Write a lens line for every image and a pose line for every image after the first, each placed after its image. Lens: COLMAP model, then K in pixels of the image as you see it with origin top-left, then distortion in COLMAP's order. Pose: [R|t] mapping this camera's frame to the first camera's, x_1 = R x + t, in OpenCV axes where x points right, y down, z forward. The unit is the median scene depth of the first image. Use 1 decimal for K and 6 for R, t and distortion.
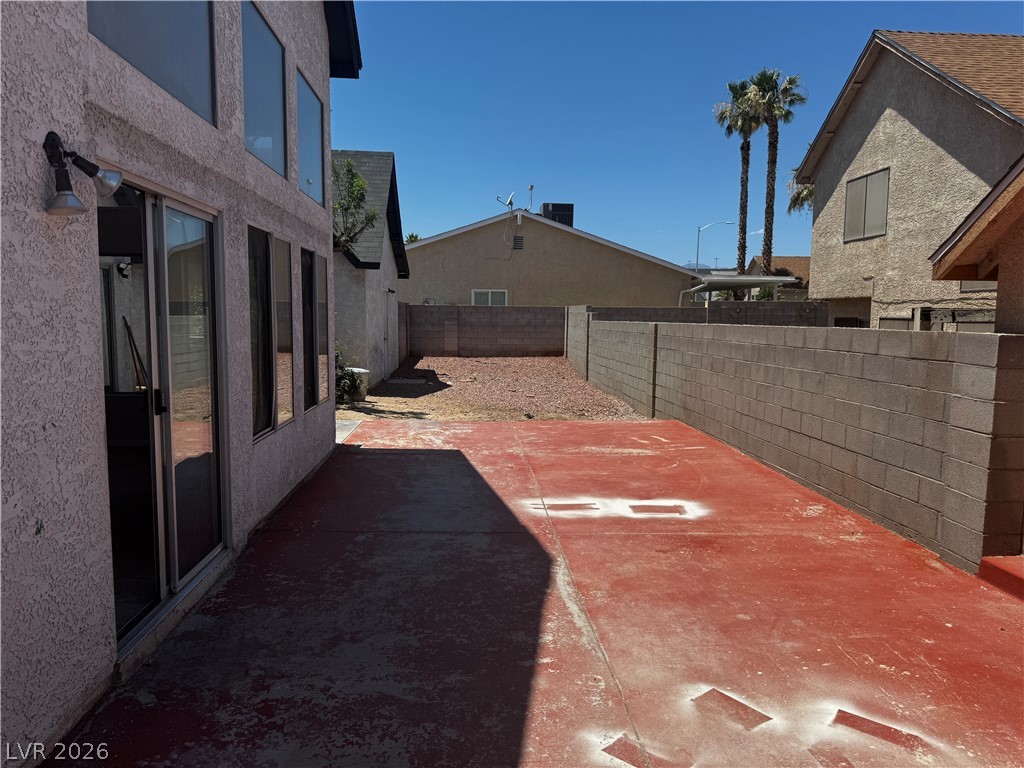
lens RADIAL K [[718.3, 0, 512.9], [0, 718.3, 393.5], [0, 0, 1]] dist [0.096014, 0.000735]
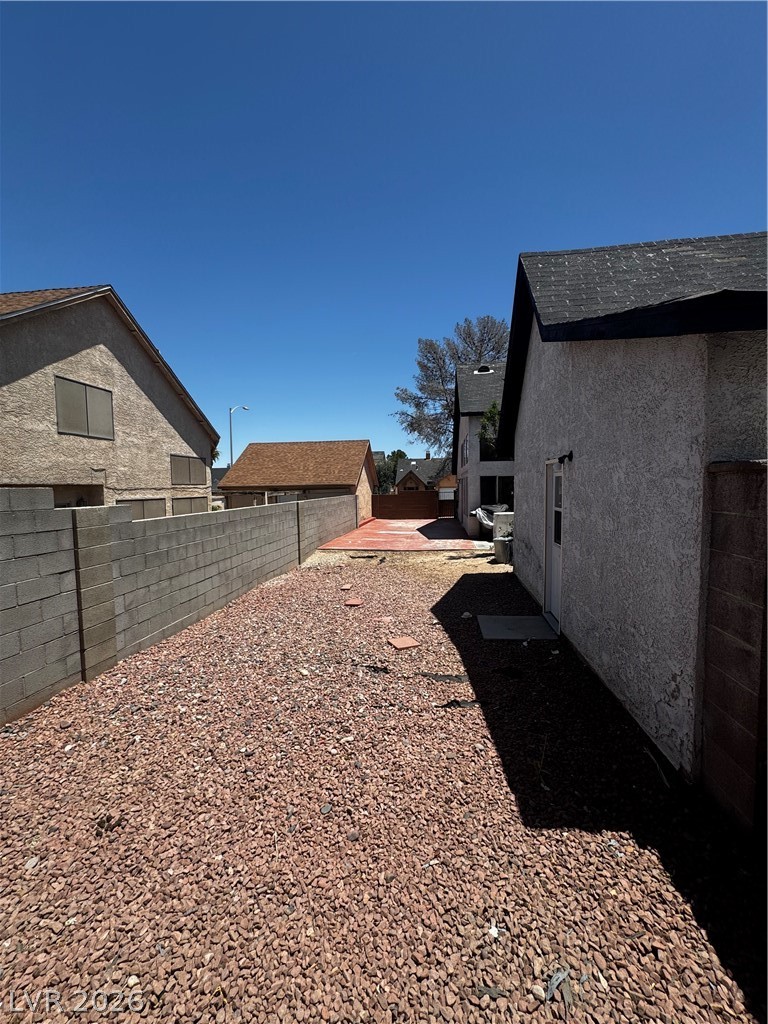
lens RADIAL K [[407.6, 0, 380.7], [0, 407.6, 513.1], [0, 0, 1]] dist [-0.003052, 0.000977]
pose [[-0.978491, -0.011974, 0.205941, -0.139289], [0.025393, 0.983731, 0.177847, -0.210452], [-0.204720, 0.179251, -0.962268, 1.703415]]
